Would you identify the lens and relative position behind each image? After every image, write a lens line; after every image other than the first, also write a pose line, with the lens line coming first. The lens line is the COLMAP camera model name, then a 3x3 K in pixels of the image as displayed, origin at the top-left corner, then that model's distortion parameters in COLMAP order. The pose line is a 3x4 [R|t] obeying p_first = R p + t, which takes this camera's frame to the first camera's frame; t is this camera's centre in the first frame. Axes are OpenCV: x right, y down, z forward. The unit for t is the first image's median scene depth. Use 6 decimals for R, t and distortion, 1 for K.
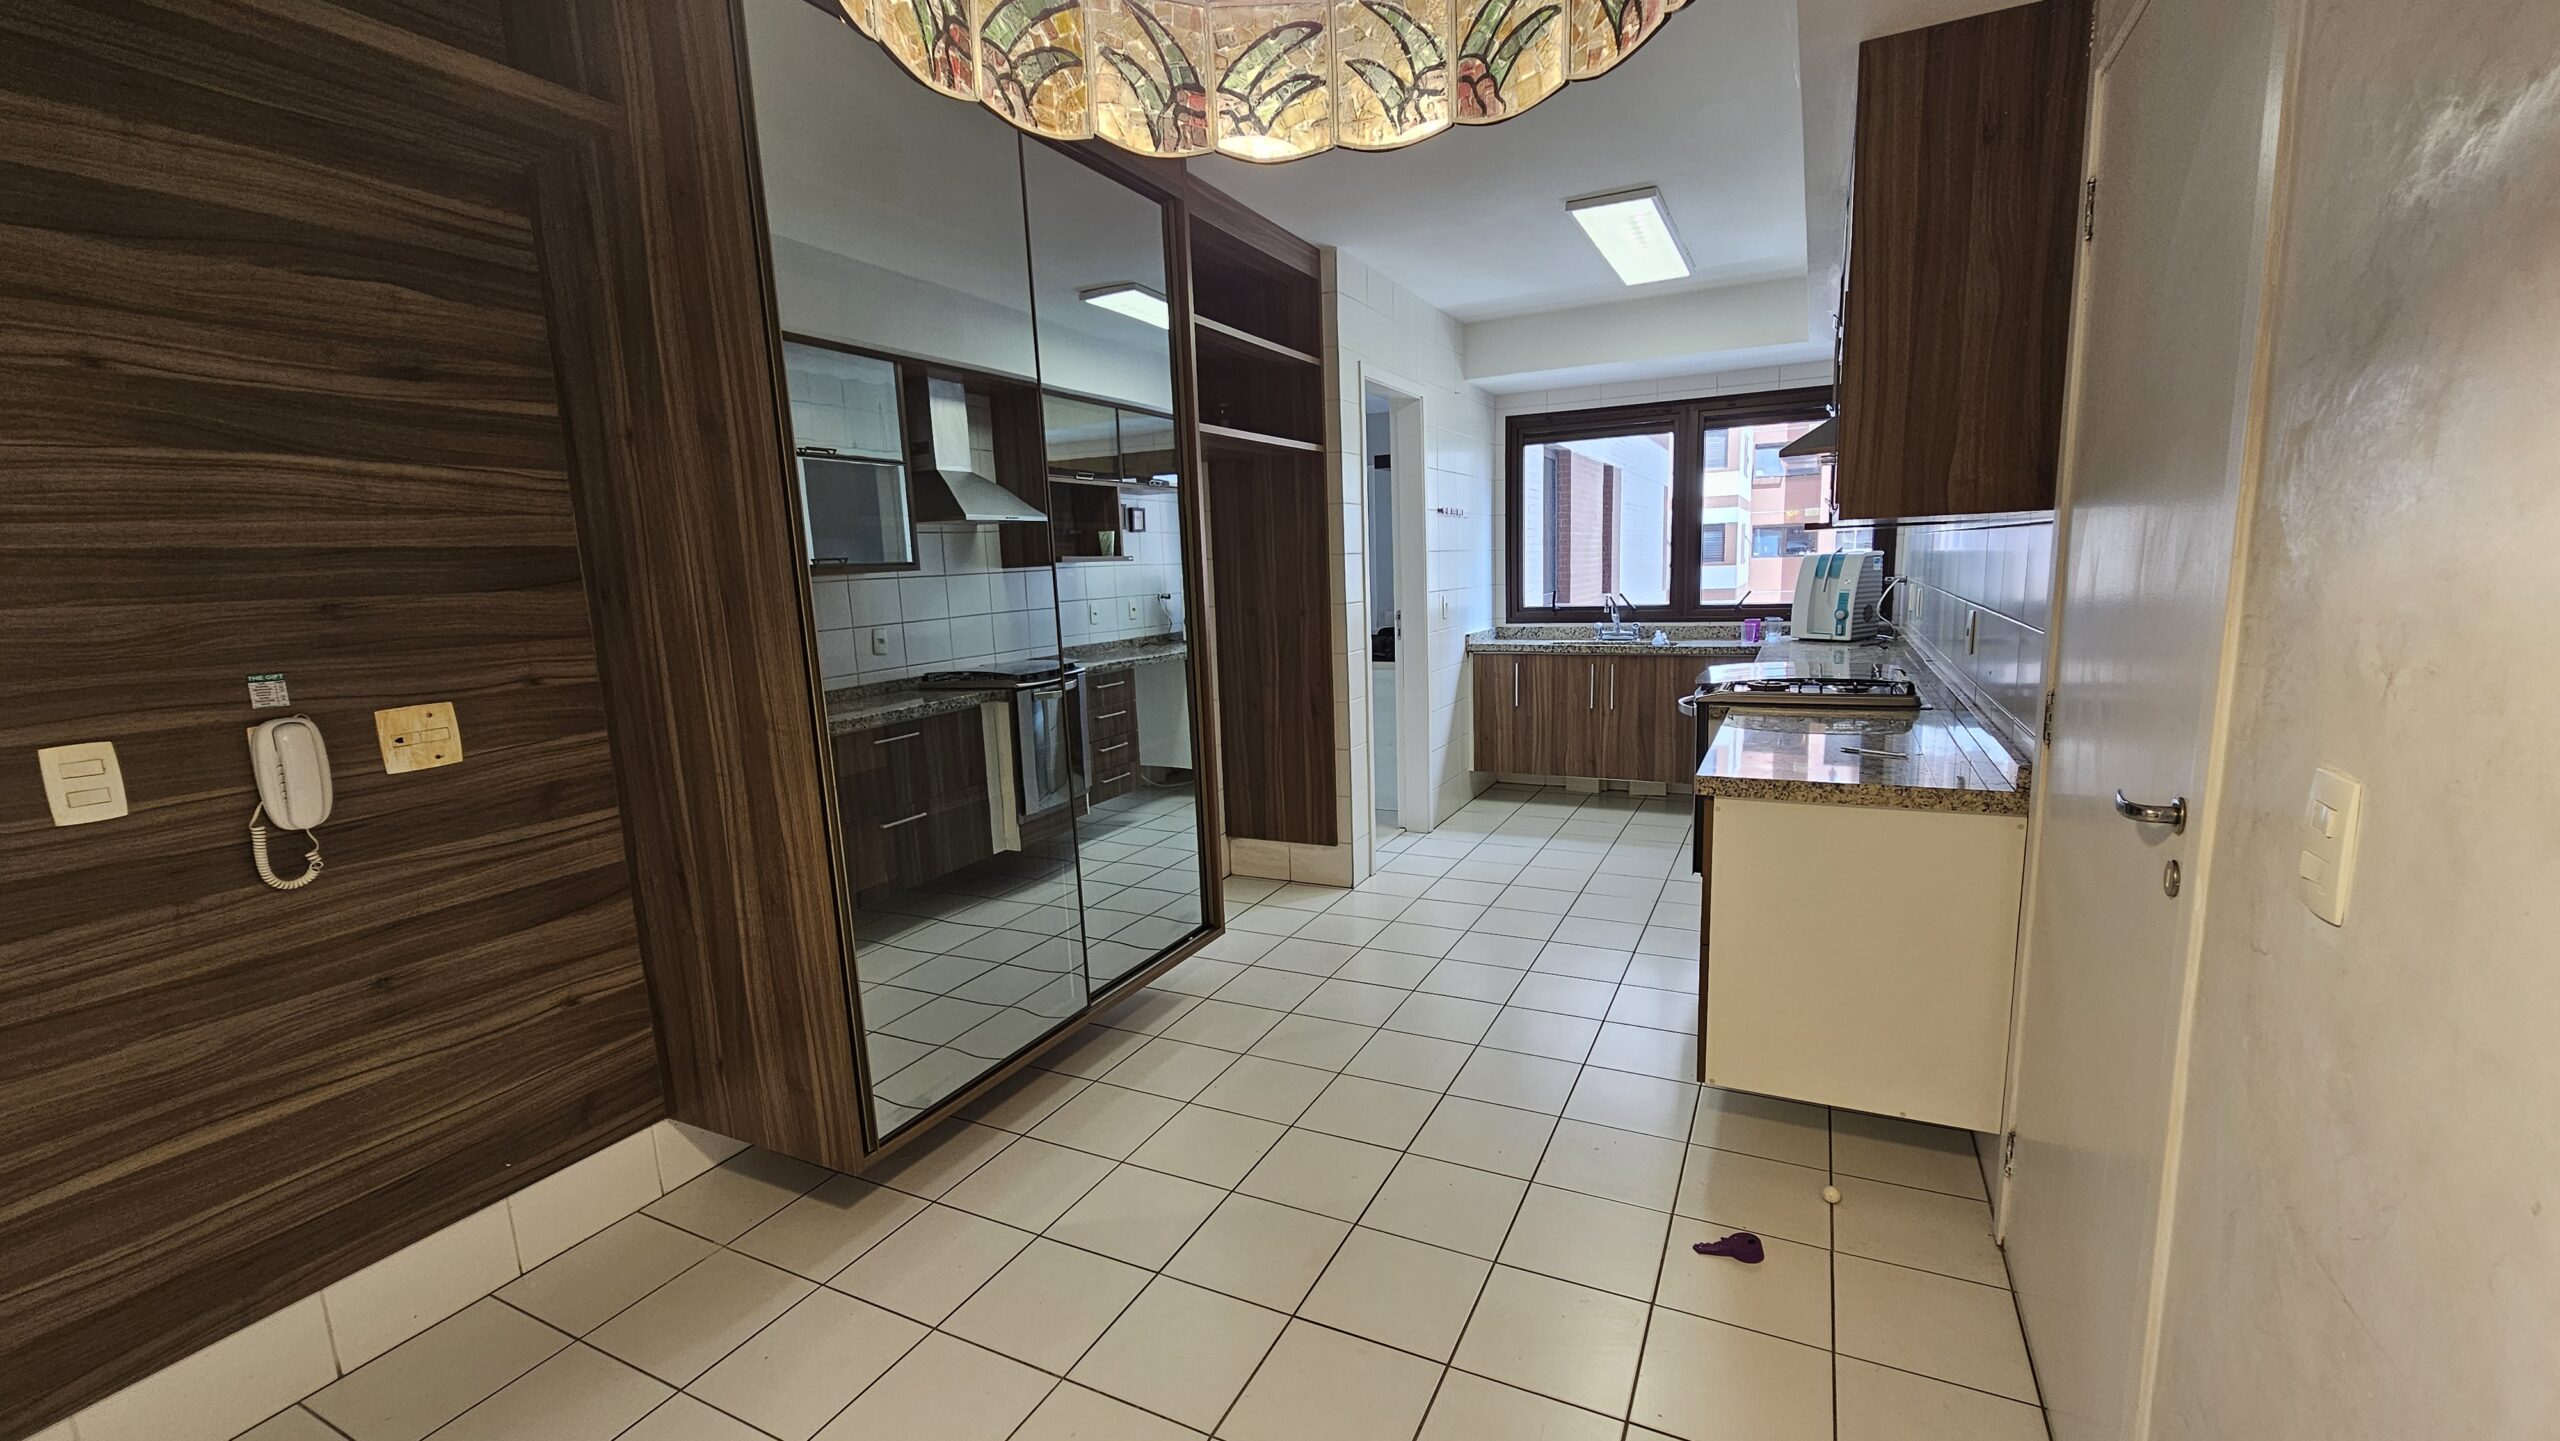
lens RADIAL K [[1047.2, 0, 1287.2], [0, 1047.2, 736.7], [0, 0, 1]] dist [0.001359, 0.000198]
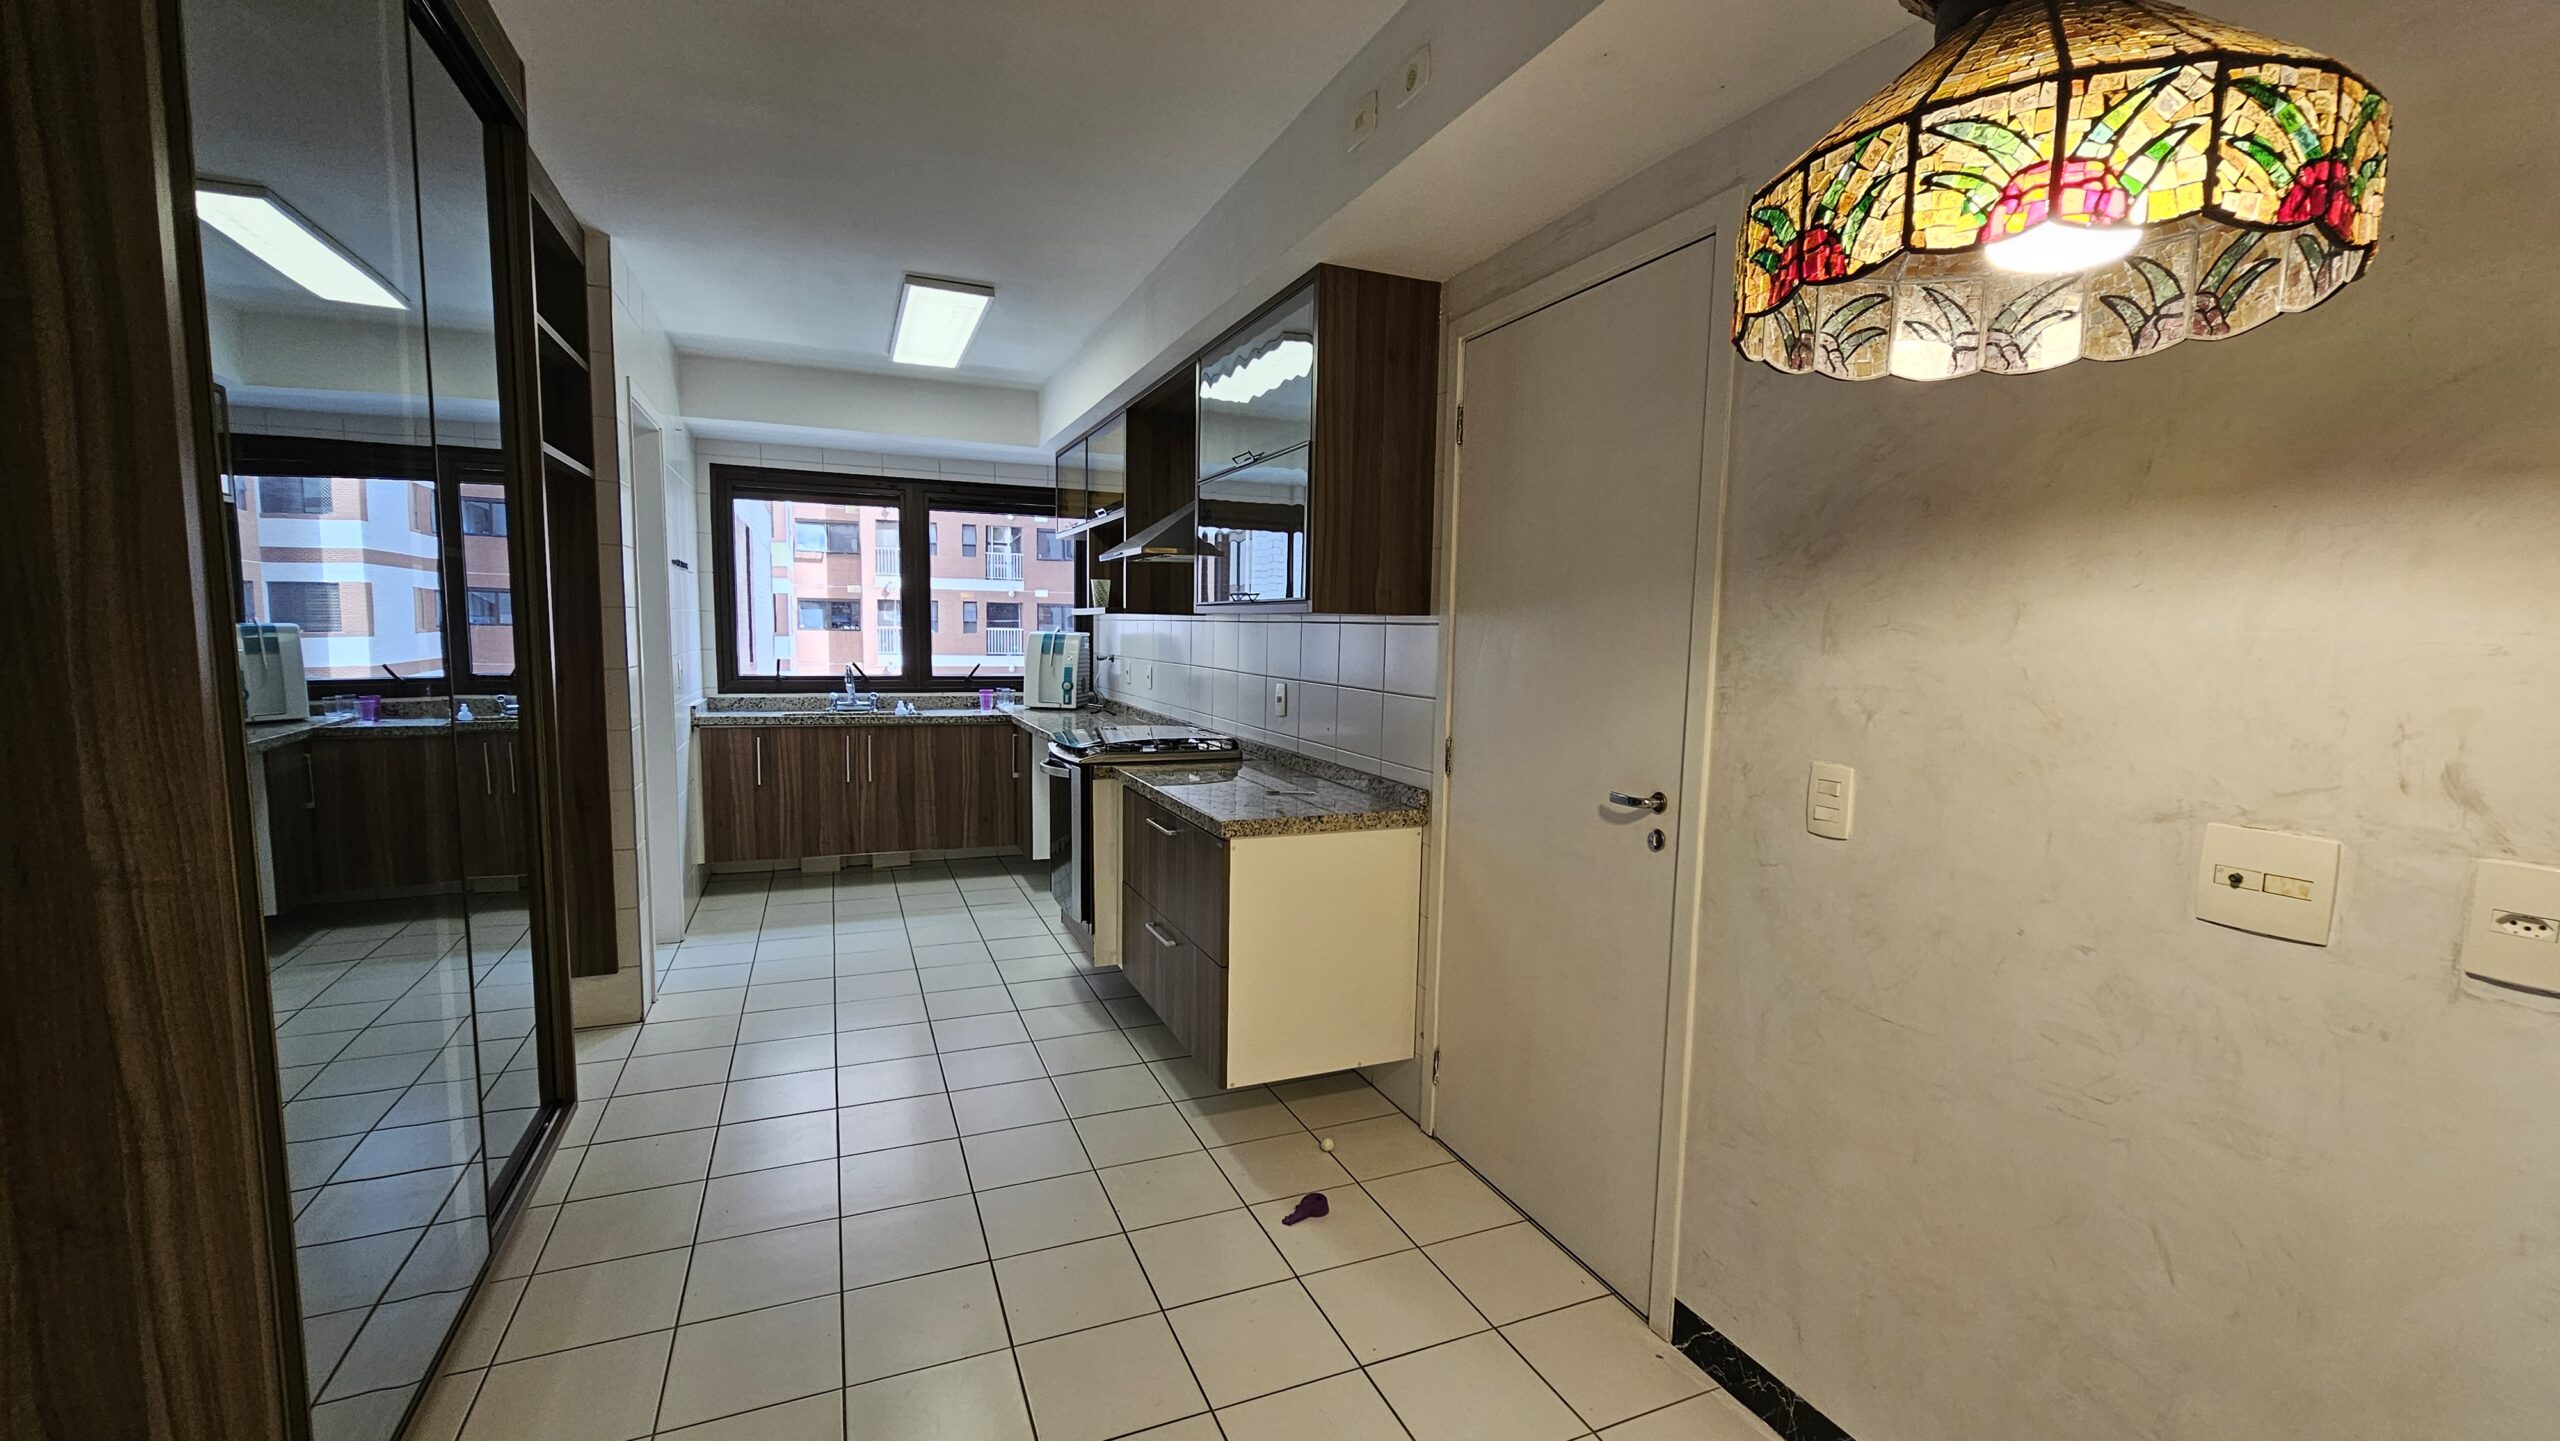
lens RADIAL K [[1047.2, 0, 1287.2], [0, 1047.2, 736.7], [0, 0, 1]] dist [0.001359, 0.000198]
pose [[0.650710, -0.030596, 0.758710, -0.178464], [0.081988, 0.996177, -0.030145, -0.006484], [-0.754887, 0.081821, 0.650731, 0.071117]]
